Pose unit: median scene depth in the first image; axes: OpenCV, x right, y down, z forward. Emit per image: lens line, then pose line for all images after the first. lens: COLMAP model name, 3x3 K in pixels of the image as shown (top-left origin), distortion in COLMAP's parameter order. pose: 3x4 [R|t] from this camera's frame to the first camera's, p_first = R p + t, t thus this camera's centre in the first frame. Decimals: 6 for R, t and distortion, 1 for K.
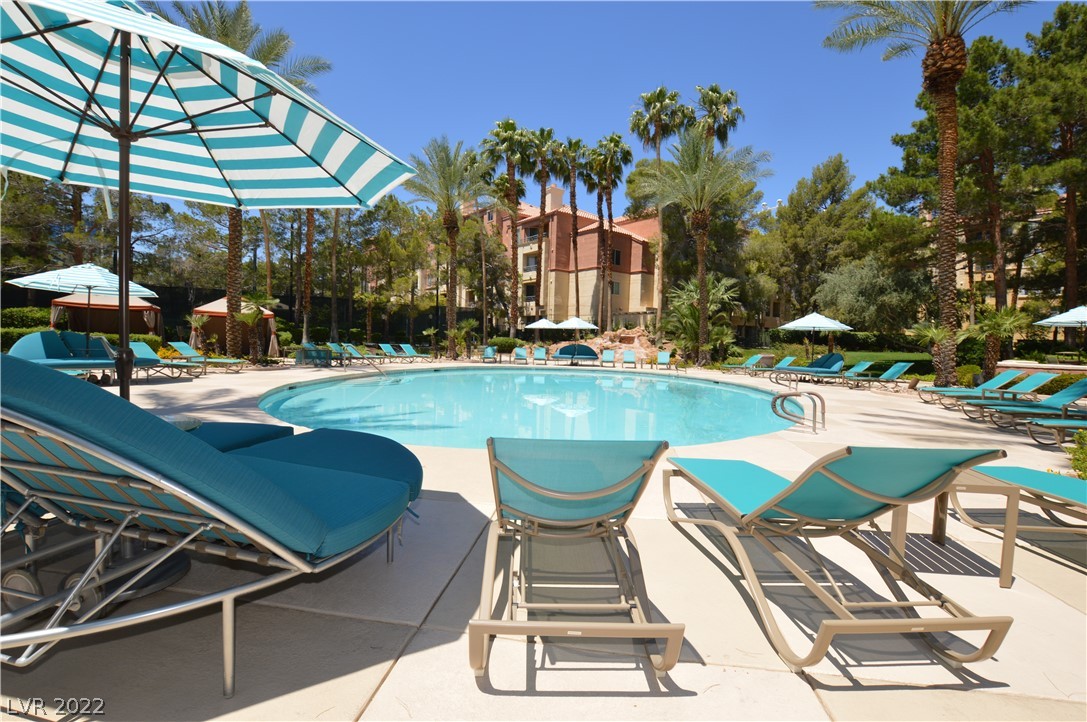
lens RADIAL K [[480.1, 0, 543.5], [0, 480.1, 361.0], [0, 0, 1]] dist [-0.044553, 0.008892]
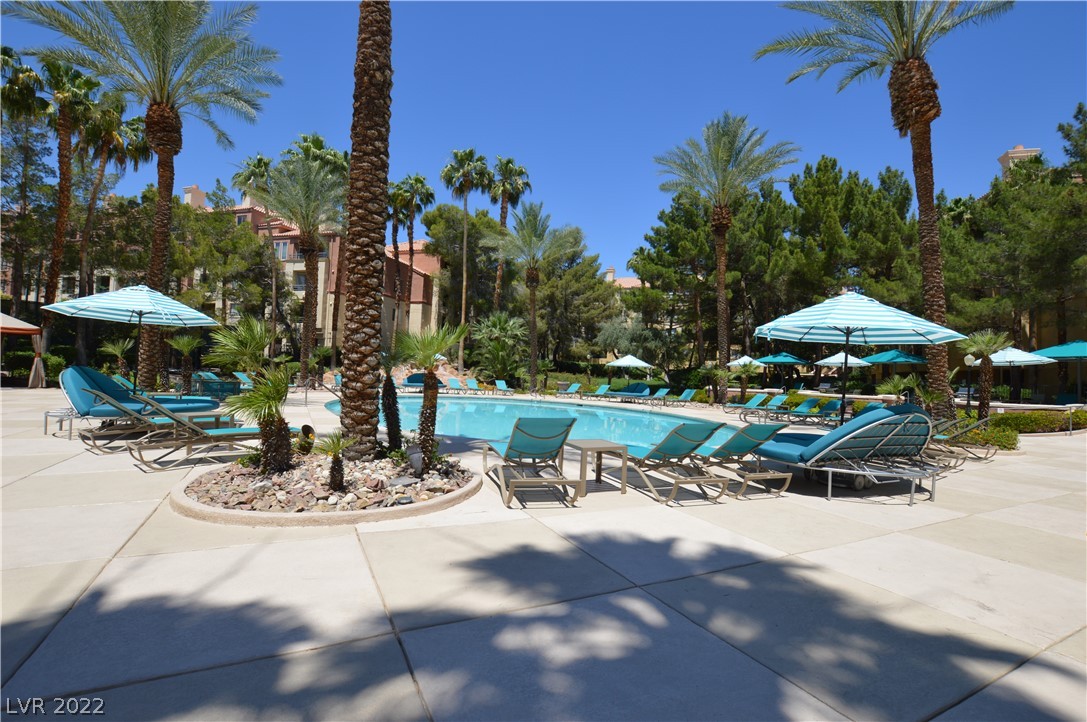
lens RADIAL K [[480.1, 0, 543.5], [0, 480.1, 361.0], [0, 0, 1]] dist [-0.044553, 0.008892]
pose [[0.811346, 0.020035, 0.584223, -0.272441], [0.005666, 0.999096, -0.042132, -0.012821], [-0.584539, 0.037494, 0.810499, -0.020909]]
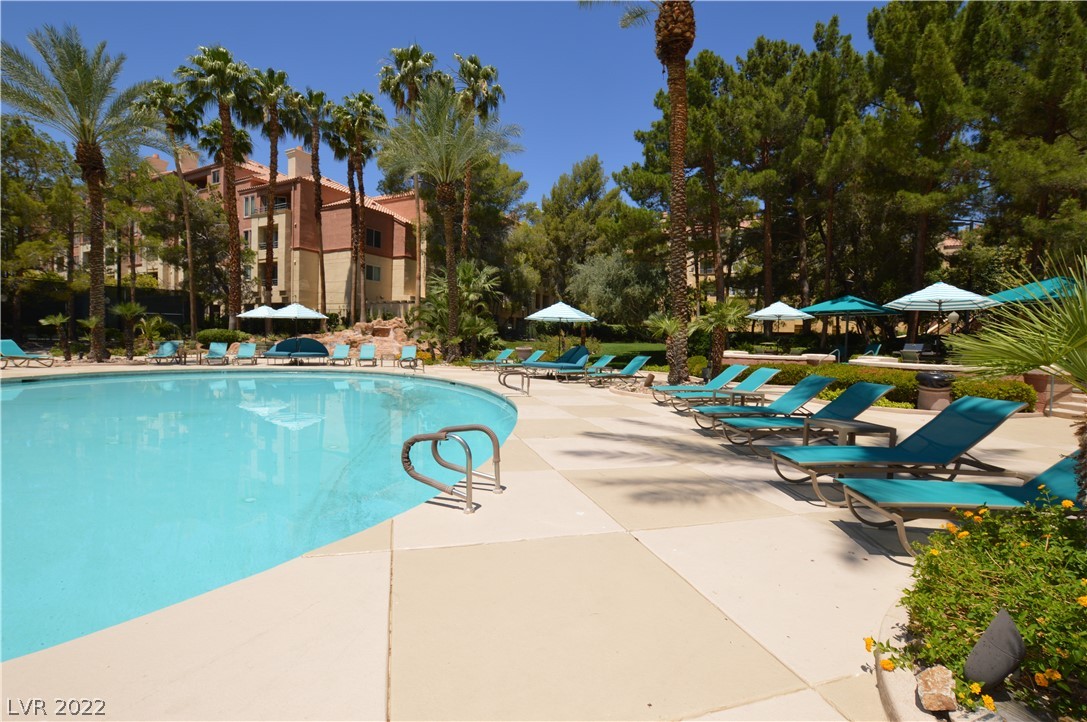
lens RADIAL K [[480.1, 0, 543.5], [0, 480.1, 361.0], [0, 0, 1]] dist [-0.044553, 0.008892]
pose [[0.907696, -0.024118, 0.418934, 0.083826], [0.017091, 0.999643, 0.020520, -0.004415], [-0.419280, -0.011466, 0.907785, 0.094932]]
